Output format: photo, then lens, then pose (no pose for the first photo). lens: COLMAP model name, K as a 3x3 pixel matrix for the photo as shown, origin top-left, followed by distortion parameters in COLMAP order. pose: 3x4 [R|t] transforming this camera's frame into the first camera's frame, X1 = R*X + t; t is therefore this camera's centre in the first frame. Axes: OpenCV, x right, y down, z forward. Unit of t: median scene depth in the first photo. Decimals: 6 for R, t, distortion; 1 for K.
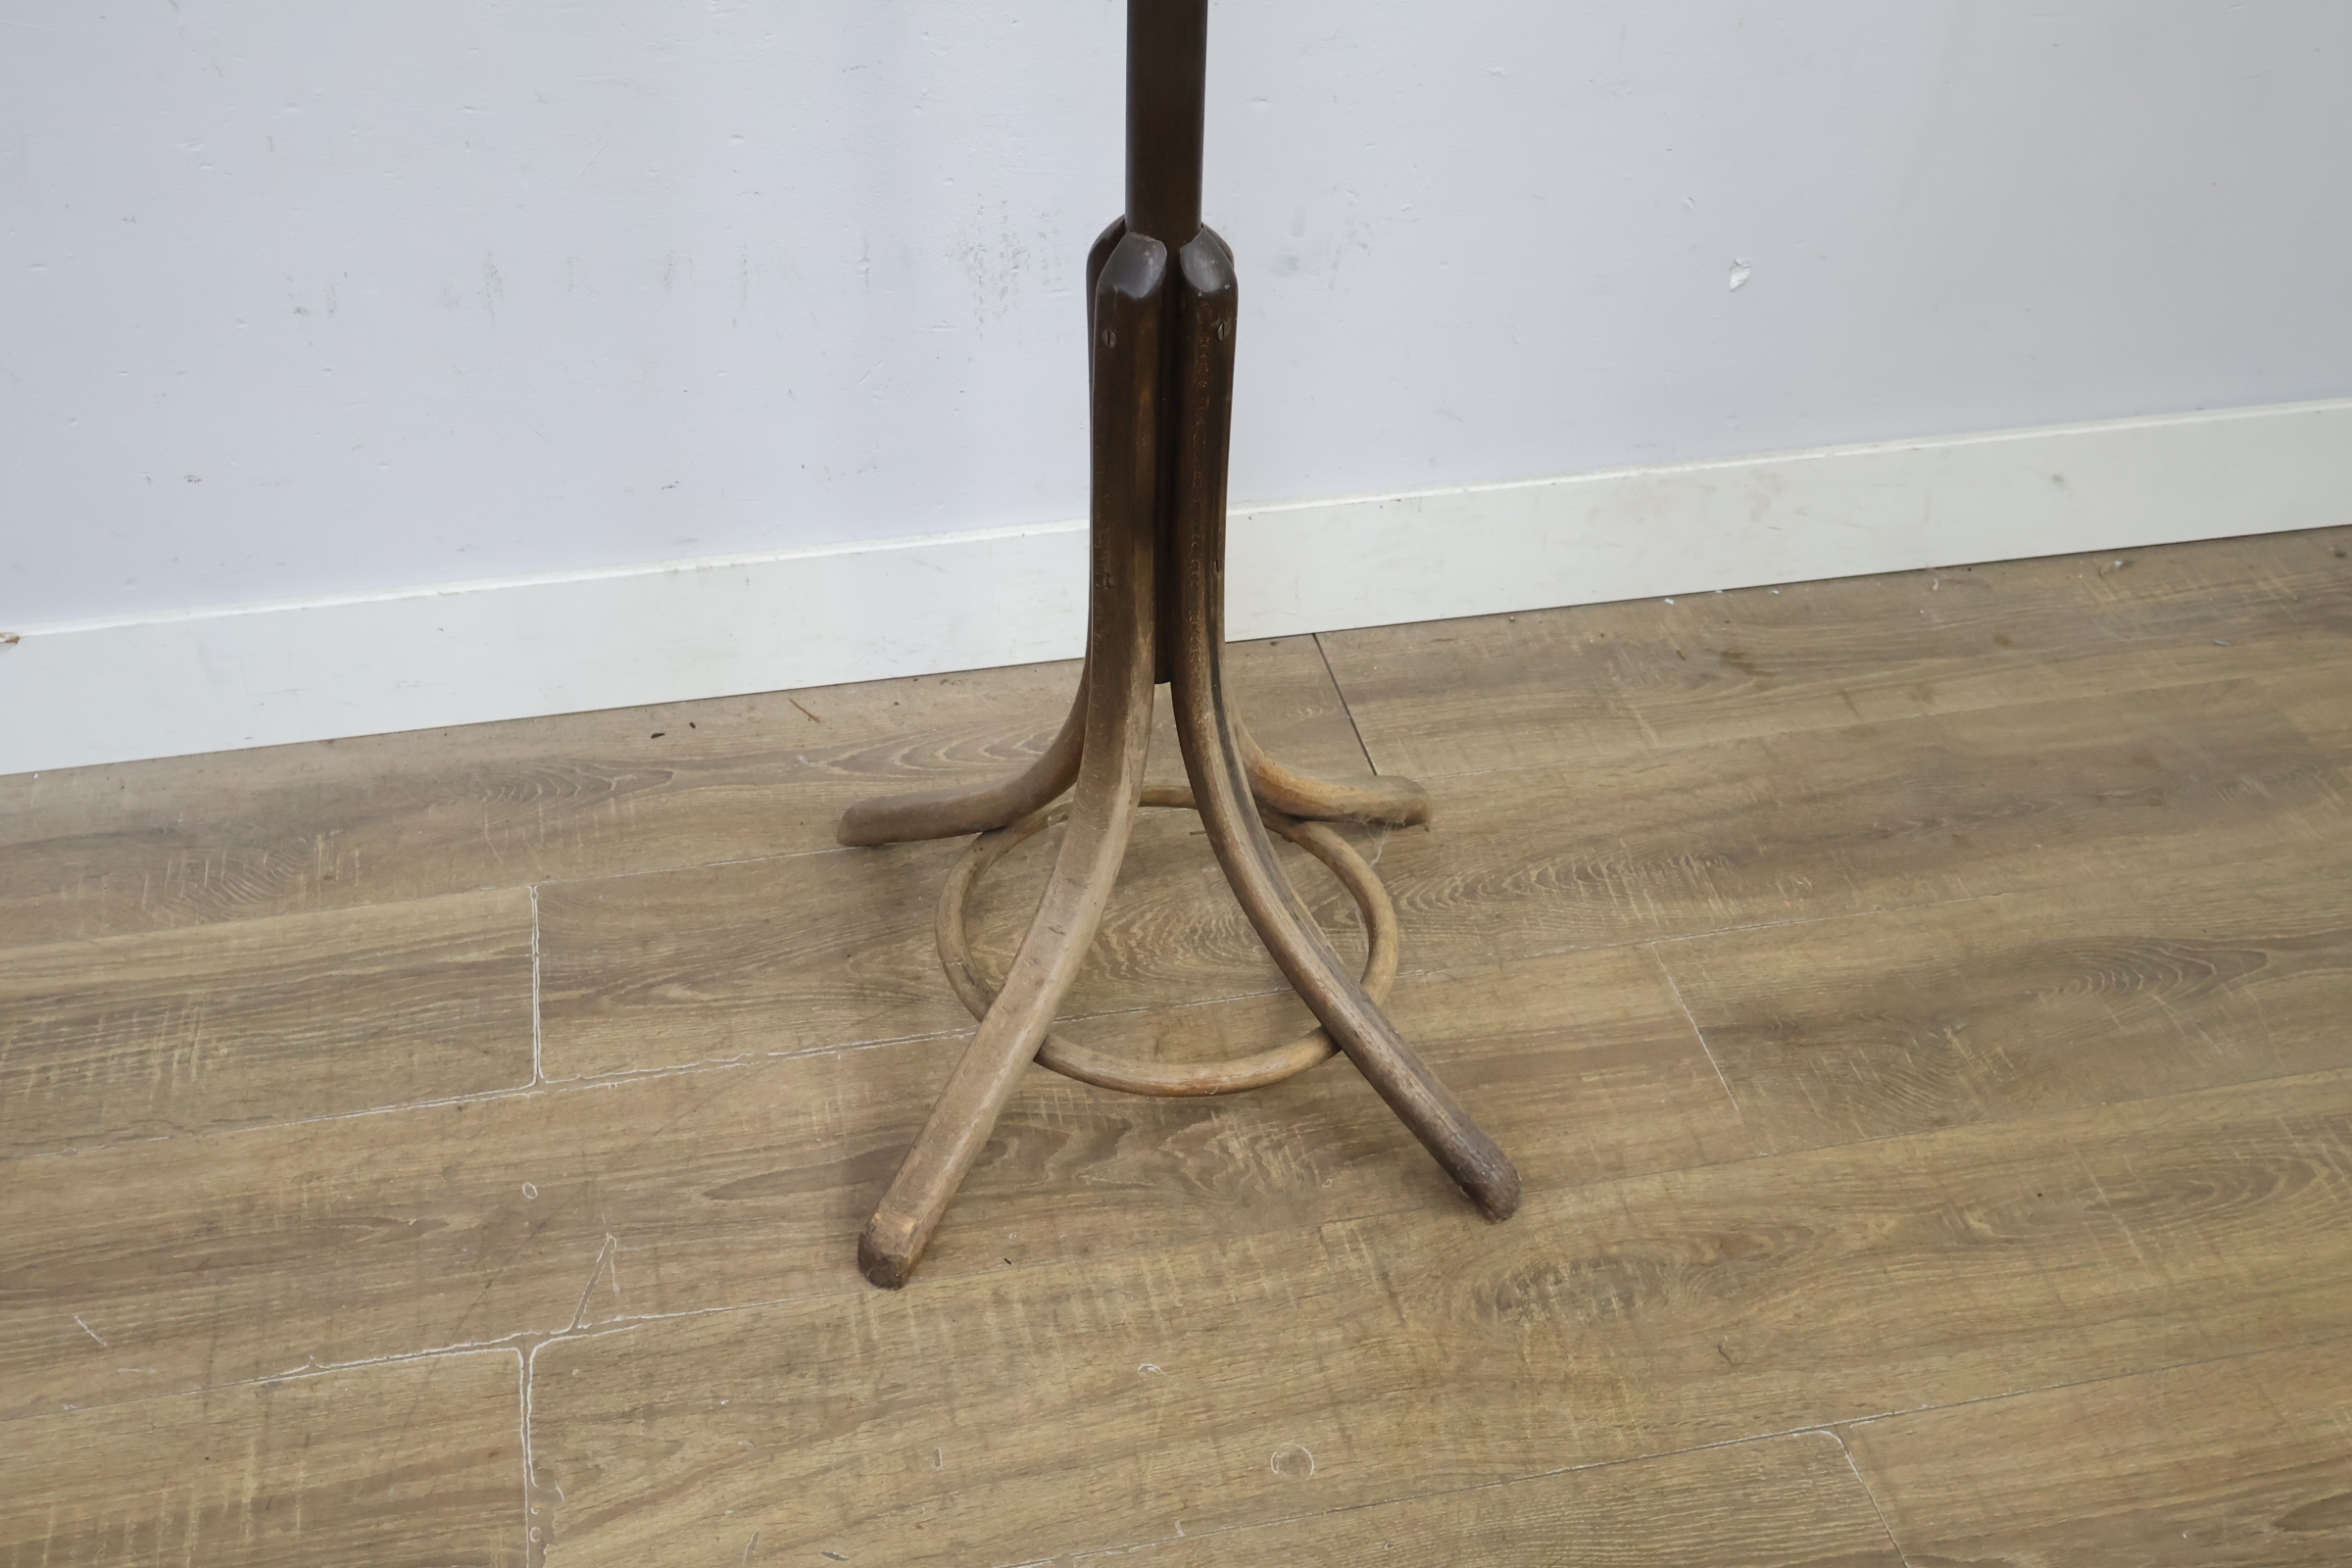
lens RADIAL K [[2515.7, 0, 1173.8], [0, 2515.7, 783.7], [0, 0, 1]] dist [-0.011879, 0.000000]
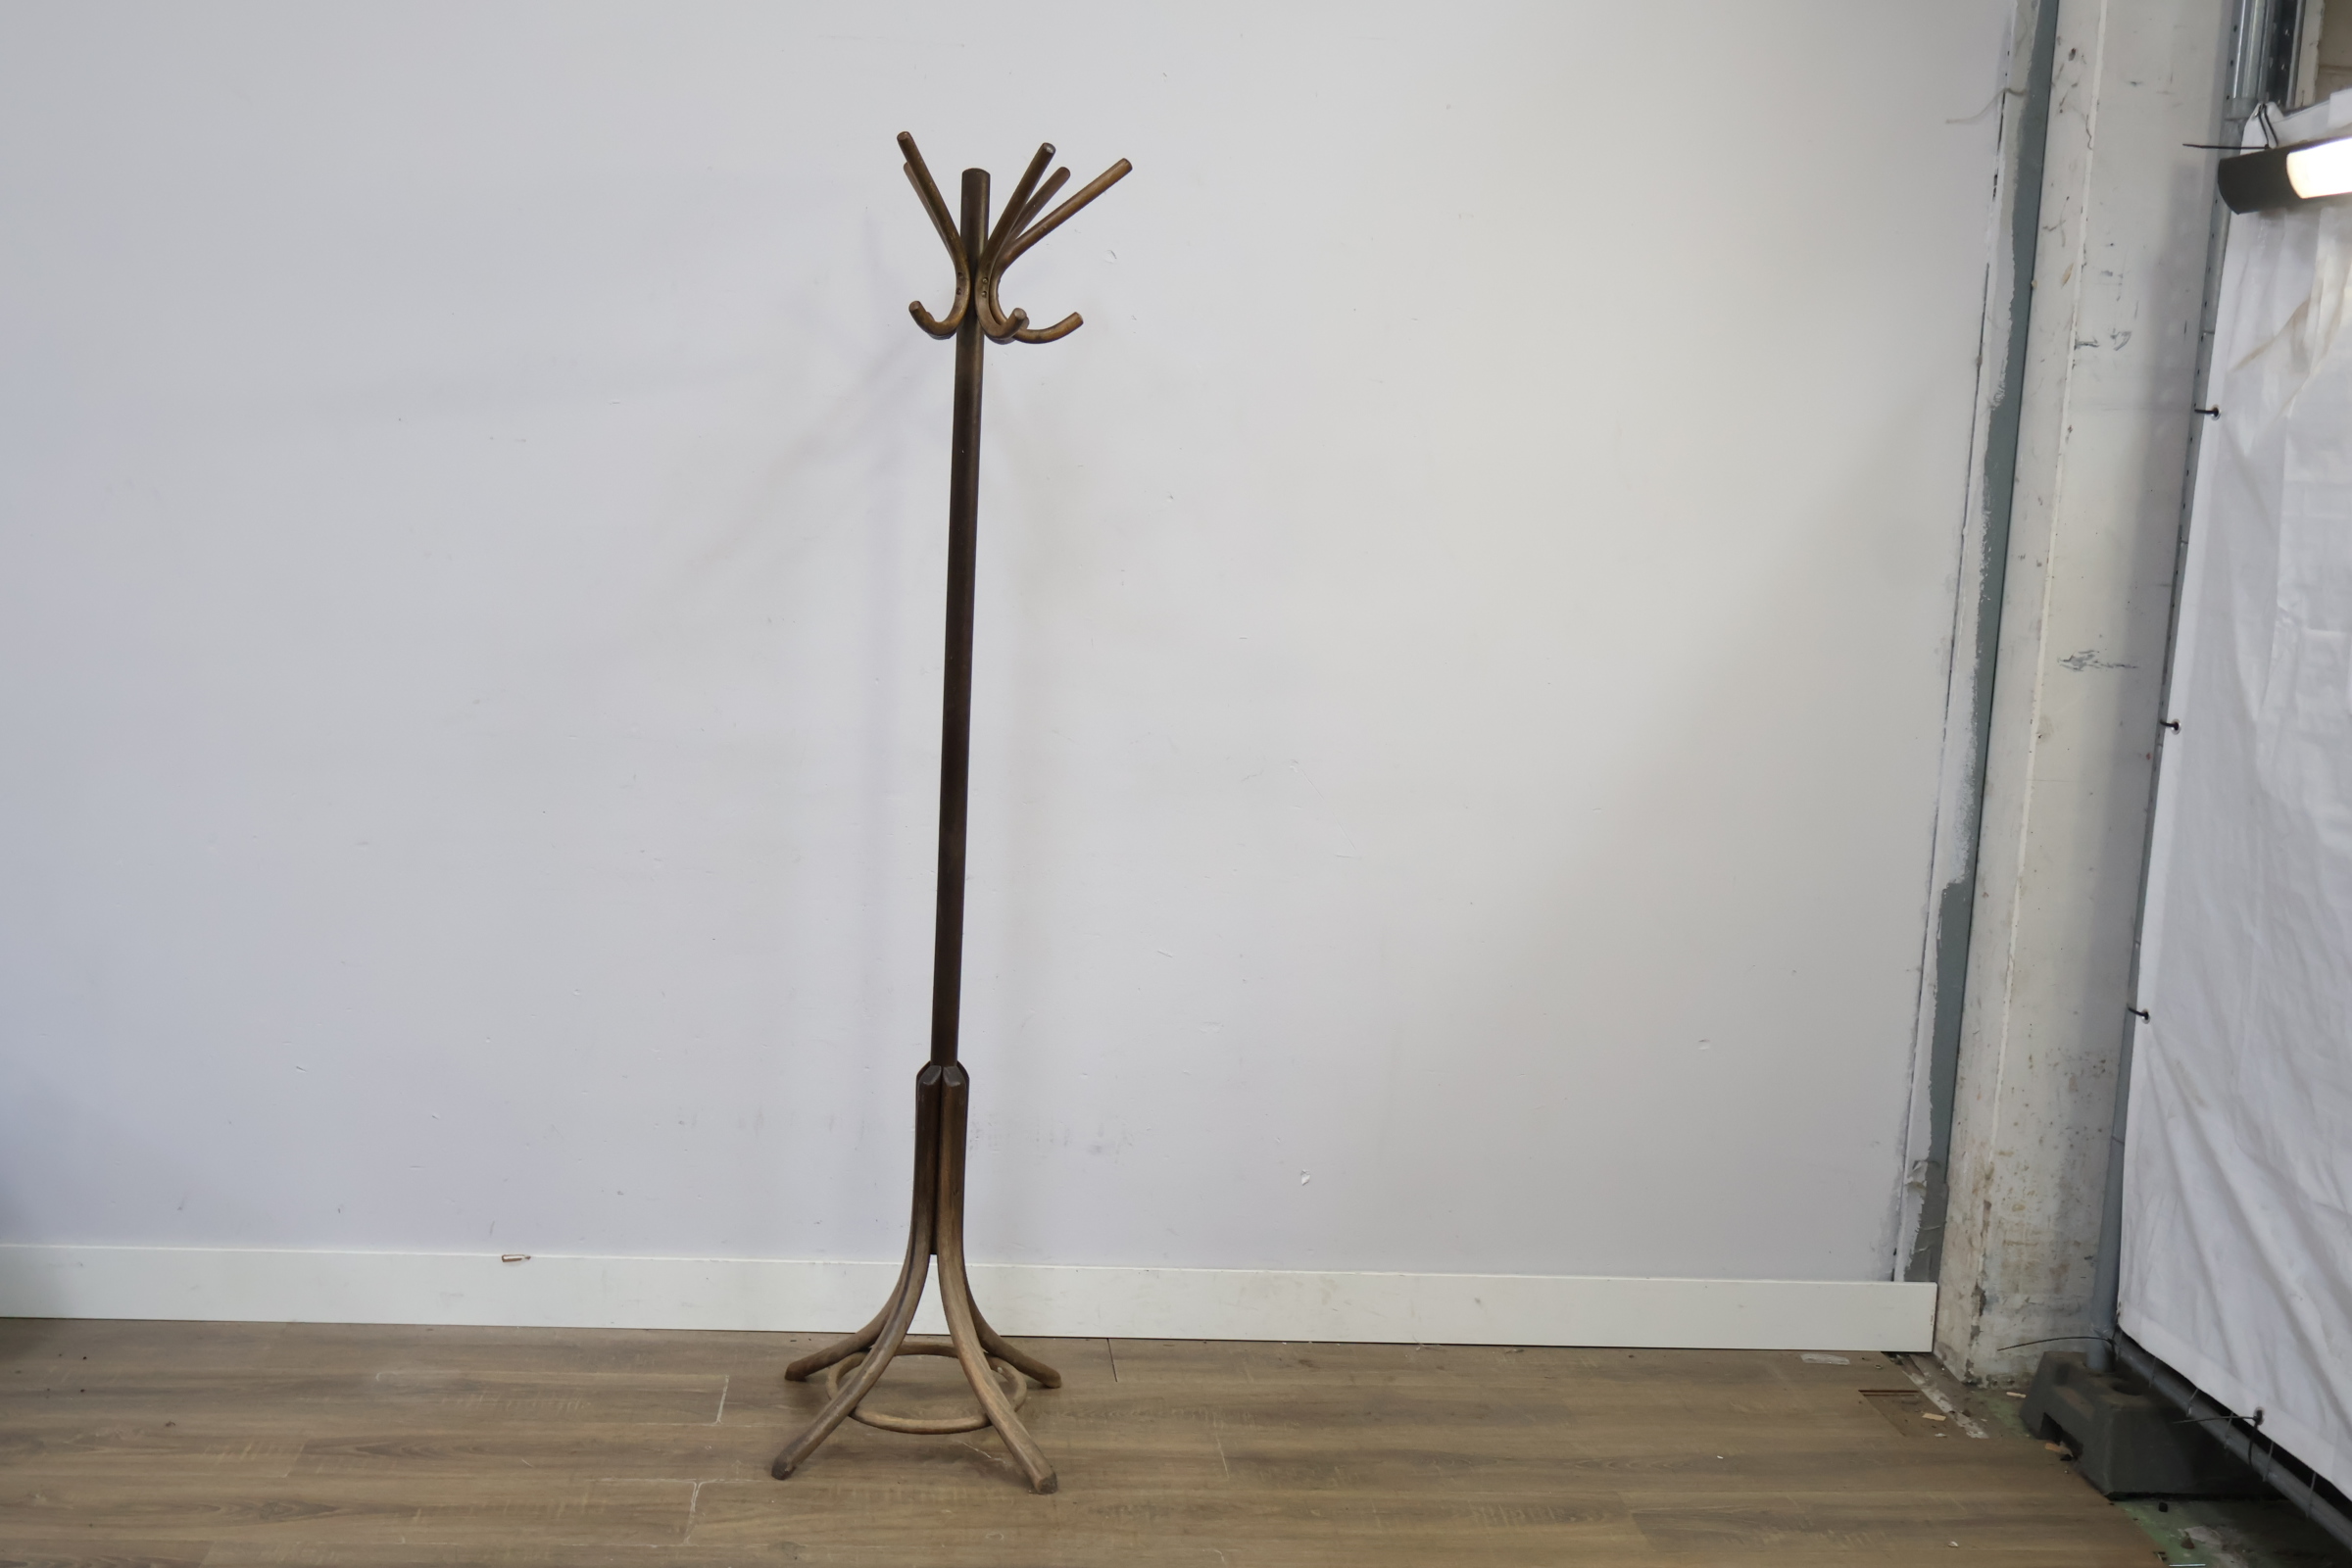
lens RADIAL K [[2515.7, 0, 1156.0], [0, 2515.7, 773.2], [0, 0, 1]] dist [-0.011879, 0.000000]
pose [[0.992369, 0.047528, -0.113780, 0.389552], [-0.100244, 0.848281, -0.519971, 0.781827], [0.071804, 0.527409, 0.846572, -1.271015]]
